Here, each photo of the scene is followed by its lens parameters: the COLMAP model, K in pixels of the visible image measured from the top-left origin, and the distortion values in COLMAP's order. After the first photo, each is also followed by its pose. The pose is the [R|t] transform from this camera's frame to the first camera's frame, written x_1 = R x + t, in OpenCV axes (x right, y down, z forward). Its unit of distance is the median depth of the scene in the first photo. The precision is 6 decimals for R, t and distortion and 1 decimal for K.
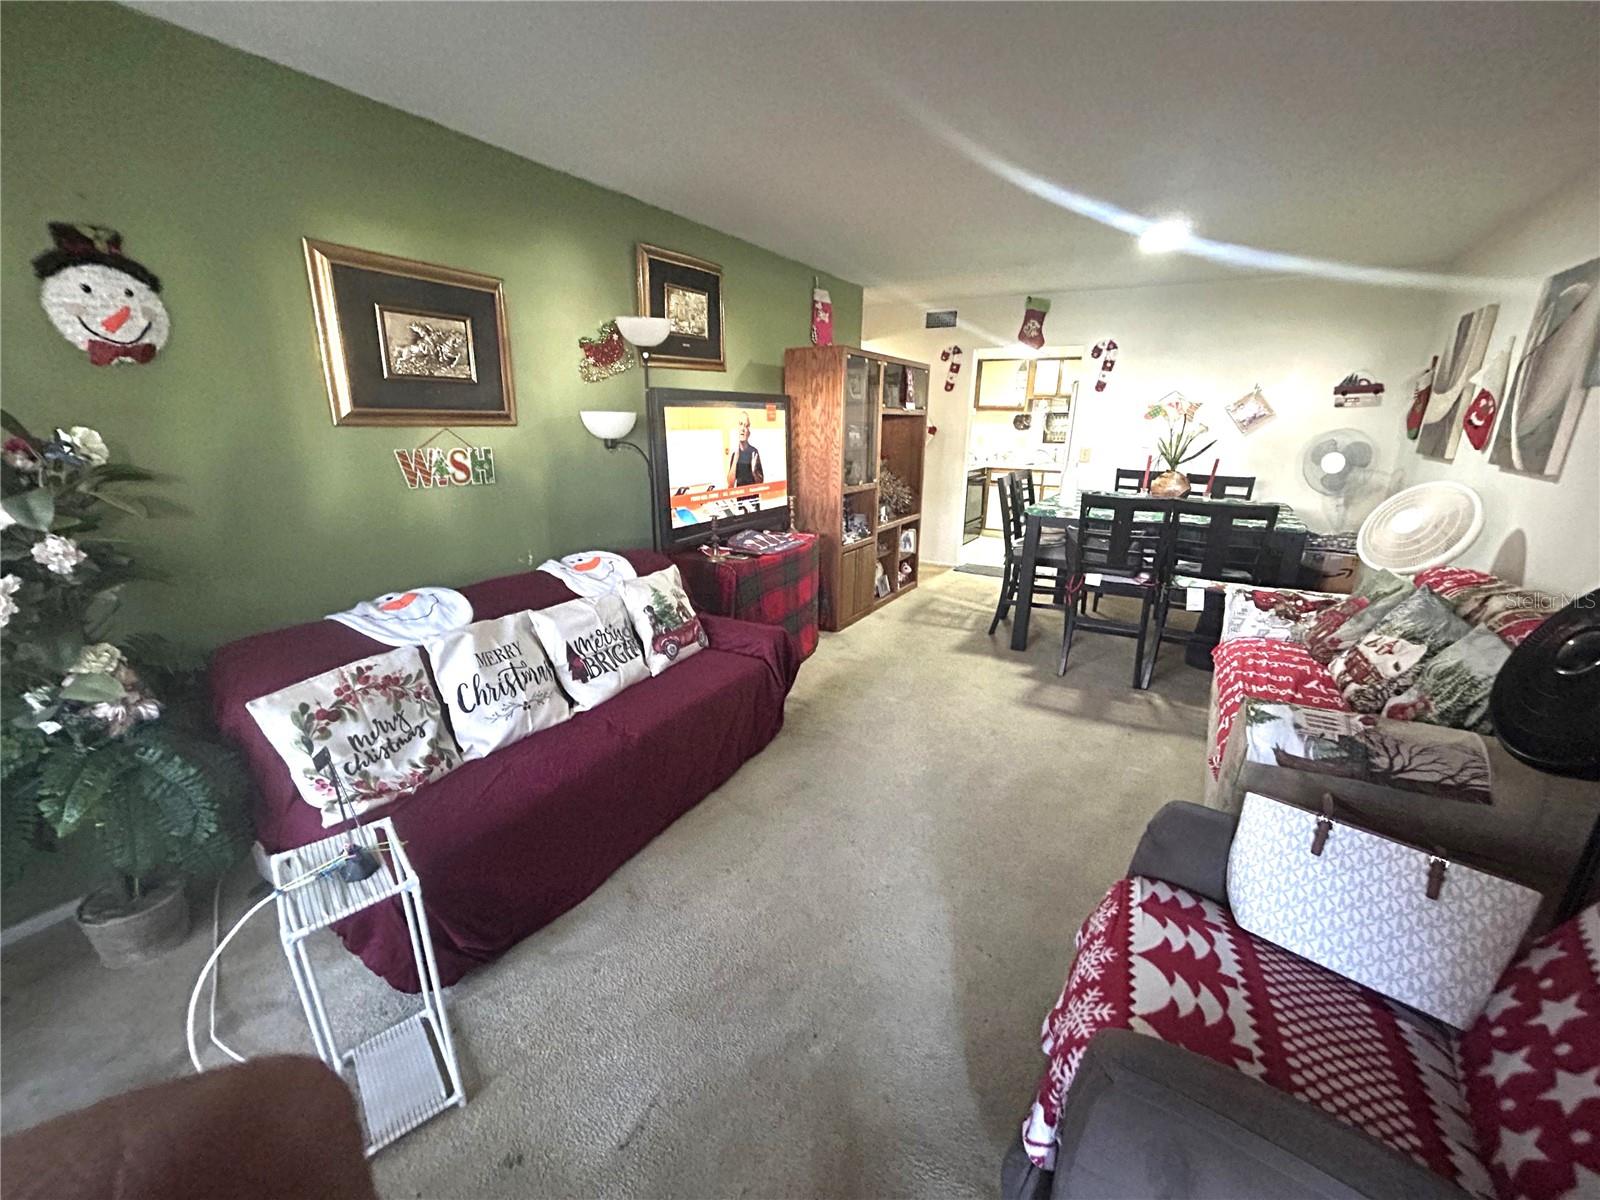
lens RADIAL K [[641.8, 0, 800.1], [0, 641.8, 607.1], [0, 0, 1]] dist [-0.001467, -0.000593]
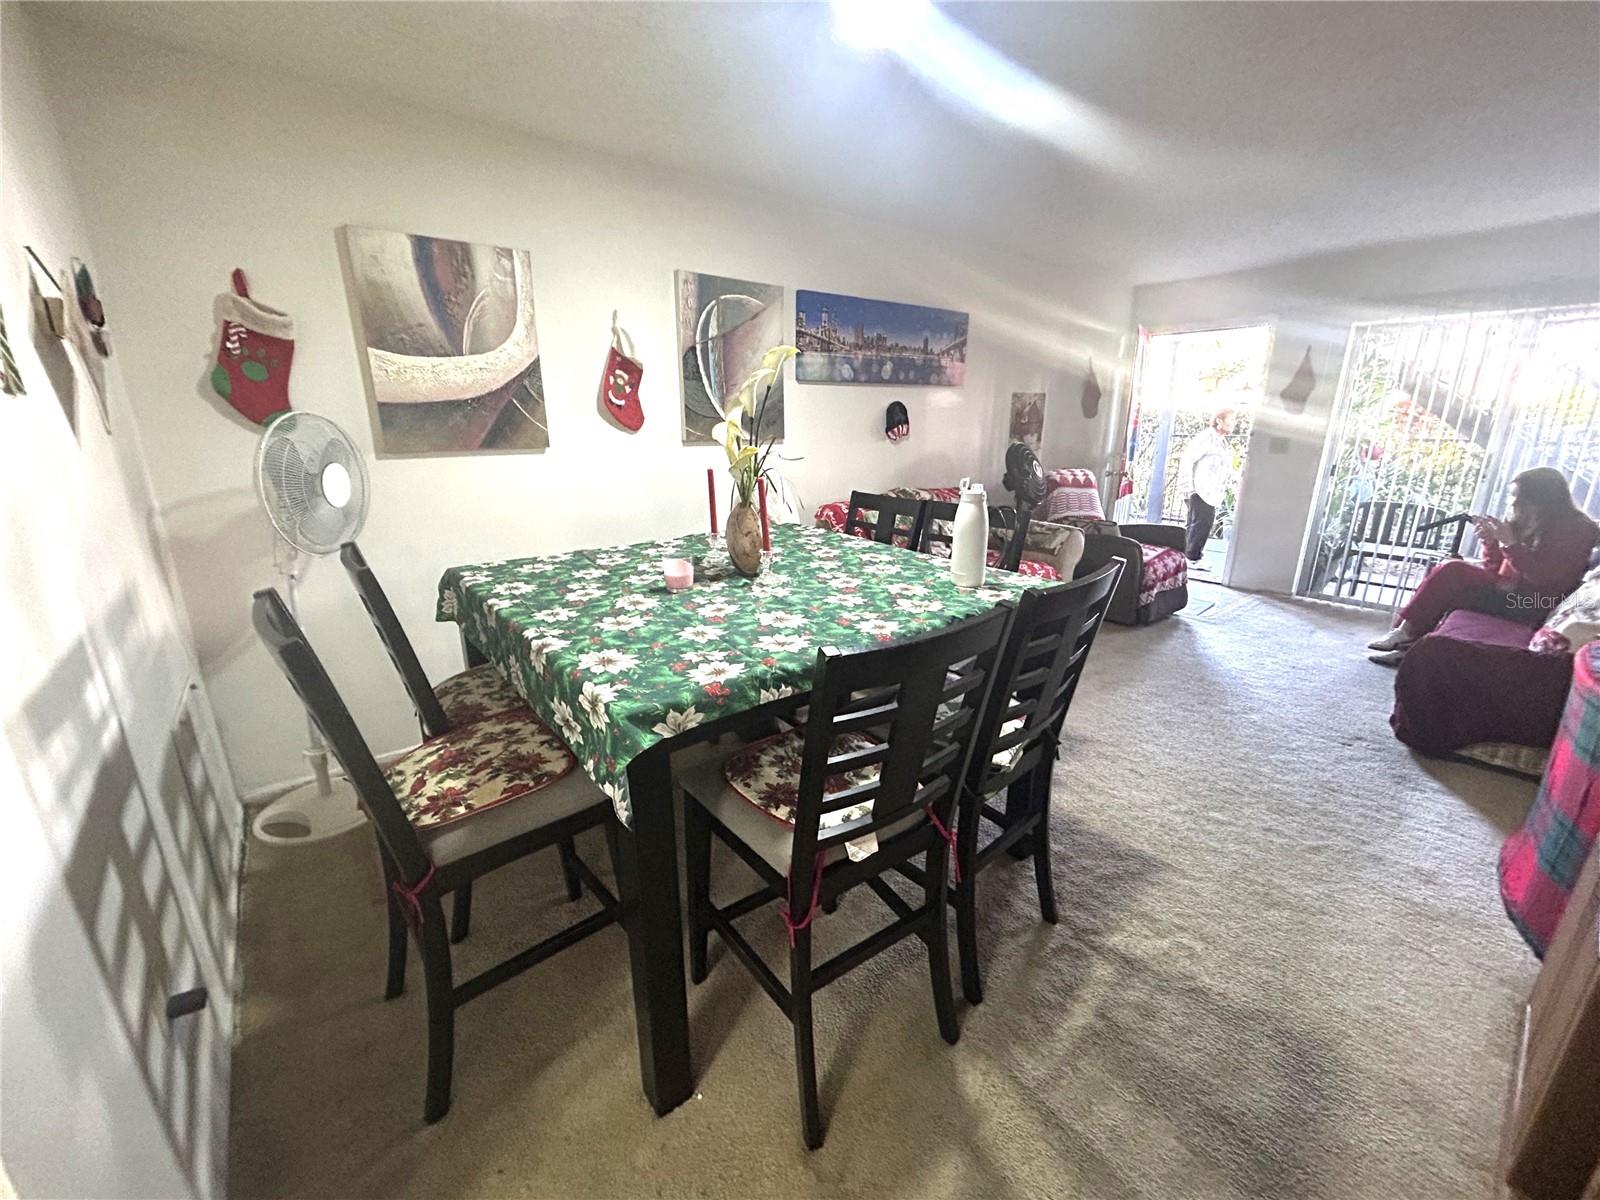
lens RADIAL K [[641.8, 0, 801.8], [0, 641.8, 599.6], [0, 0, 1]] dist [-0.001467, -0.000593]
pose [[-0.937136, -0.109809, 0.331237, 0.433363], [0.088437, 0.843480, 0.529831, -0.484357], [-0.337572, 0.525818, -0.780744, 1.677422]]
